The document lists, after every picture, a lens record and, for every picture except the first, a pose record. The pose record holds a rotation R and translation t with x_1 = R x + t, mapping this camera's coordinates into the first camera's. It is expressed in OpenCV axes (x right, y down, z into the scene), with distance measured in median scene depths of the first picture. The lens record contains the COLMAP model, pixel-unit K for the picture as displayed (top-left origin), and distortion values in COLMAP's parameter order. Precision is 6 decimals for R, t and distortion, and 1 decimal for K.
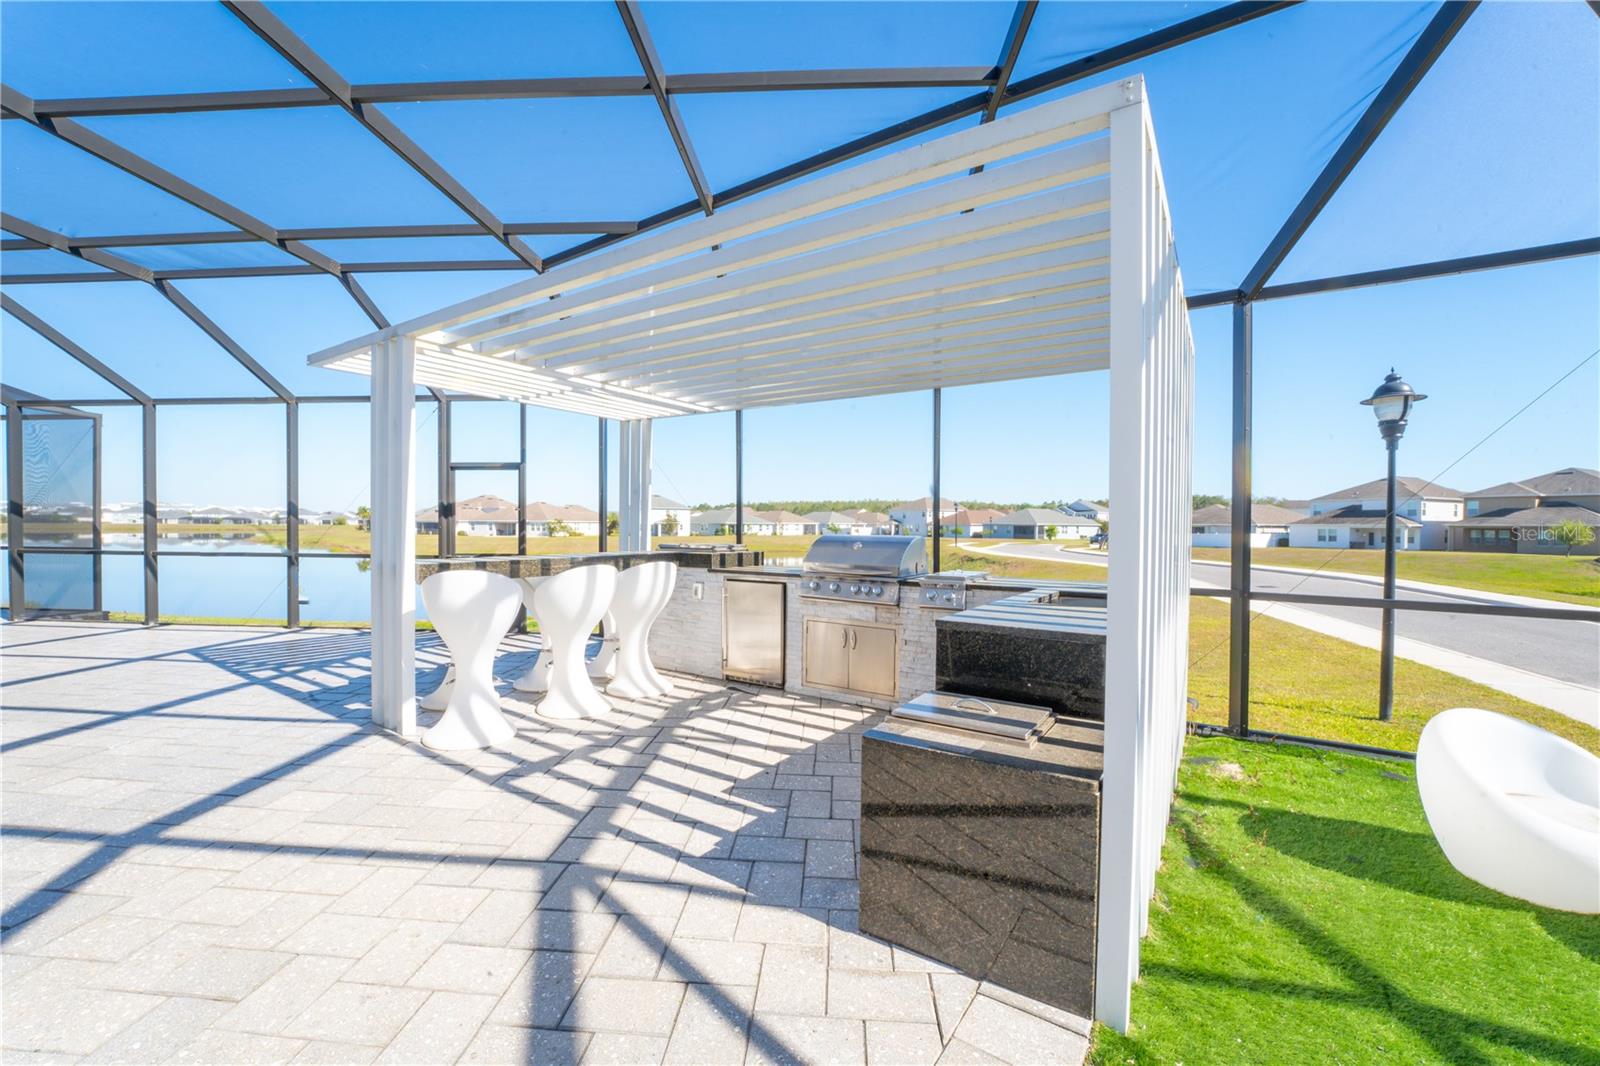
lens RADIAL K [[645.6, 0, 801.7], [0, 645.6, 531.2], [0, 0, 1]] dist [-0.023177, 0.001315]
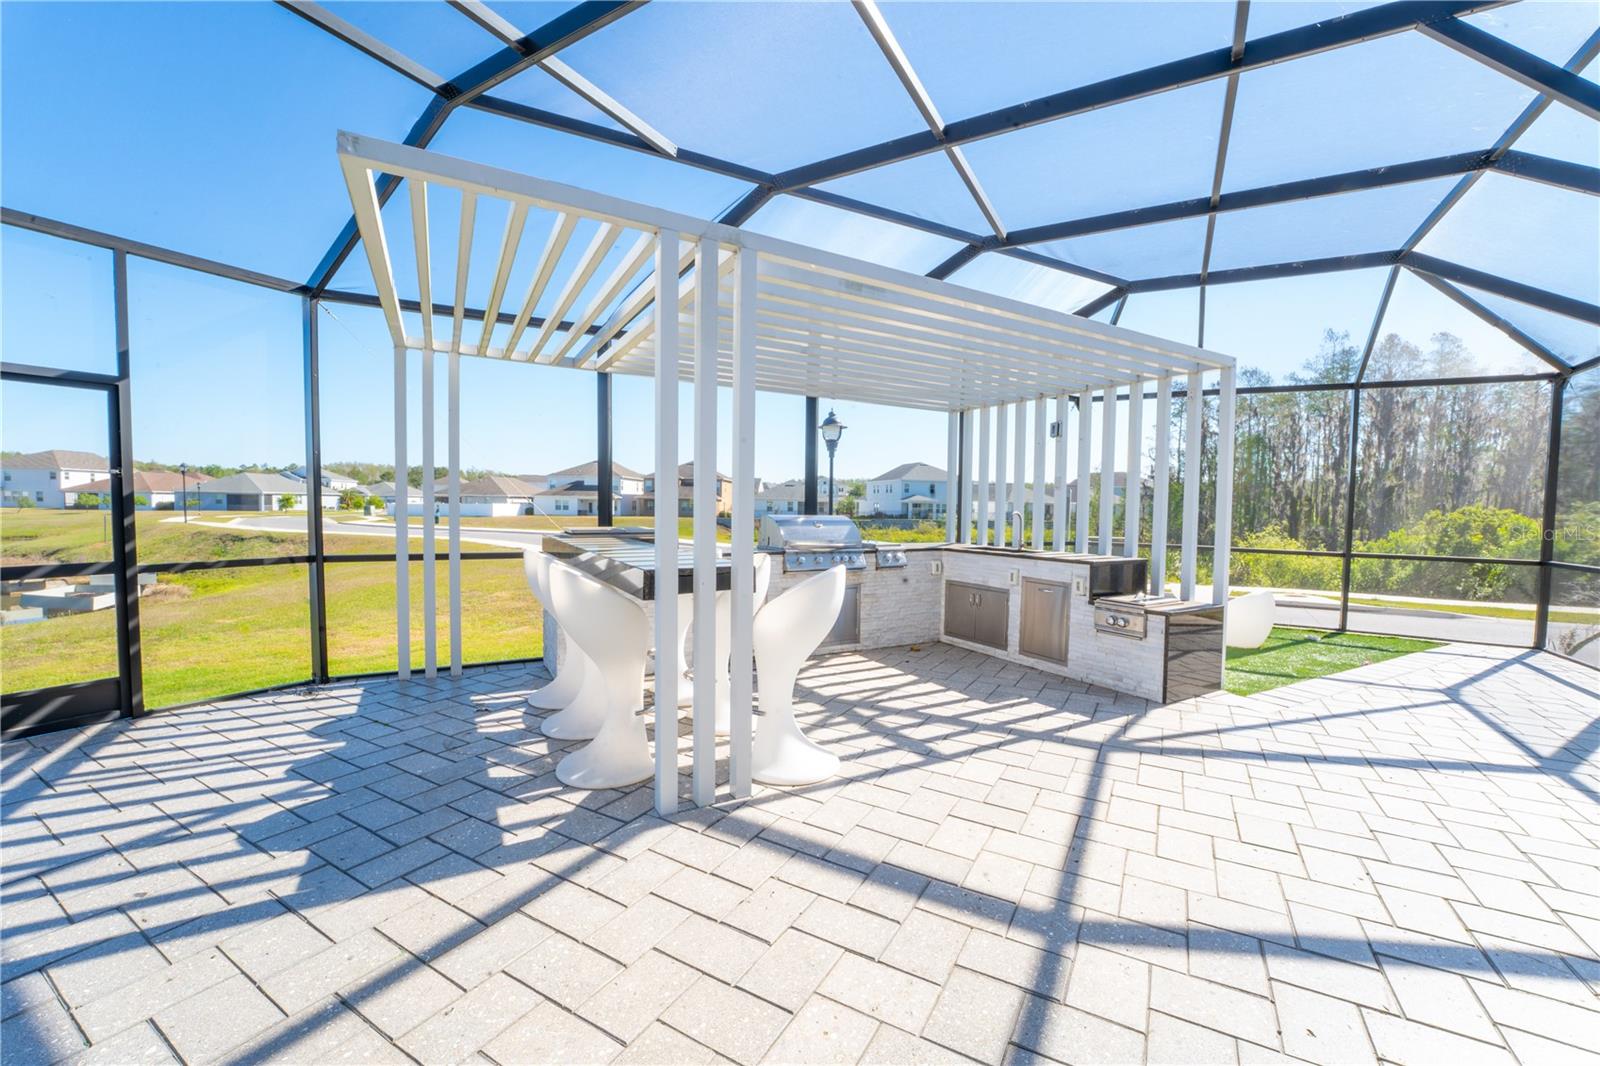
lens RADIAL K [[645.6, 0, 796.9], [0, 645.6, 531.8], [0, 0, 1]] dist [-0.023177, 0.001315]
pose [[0.449003, -0.040661, 0.892604, -1.176354], [-0.002995, 0.998890, 0.047009, -0.023112], [-0.893525, -0.023781, 0.448383, 0.581623]]
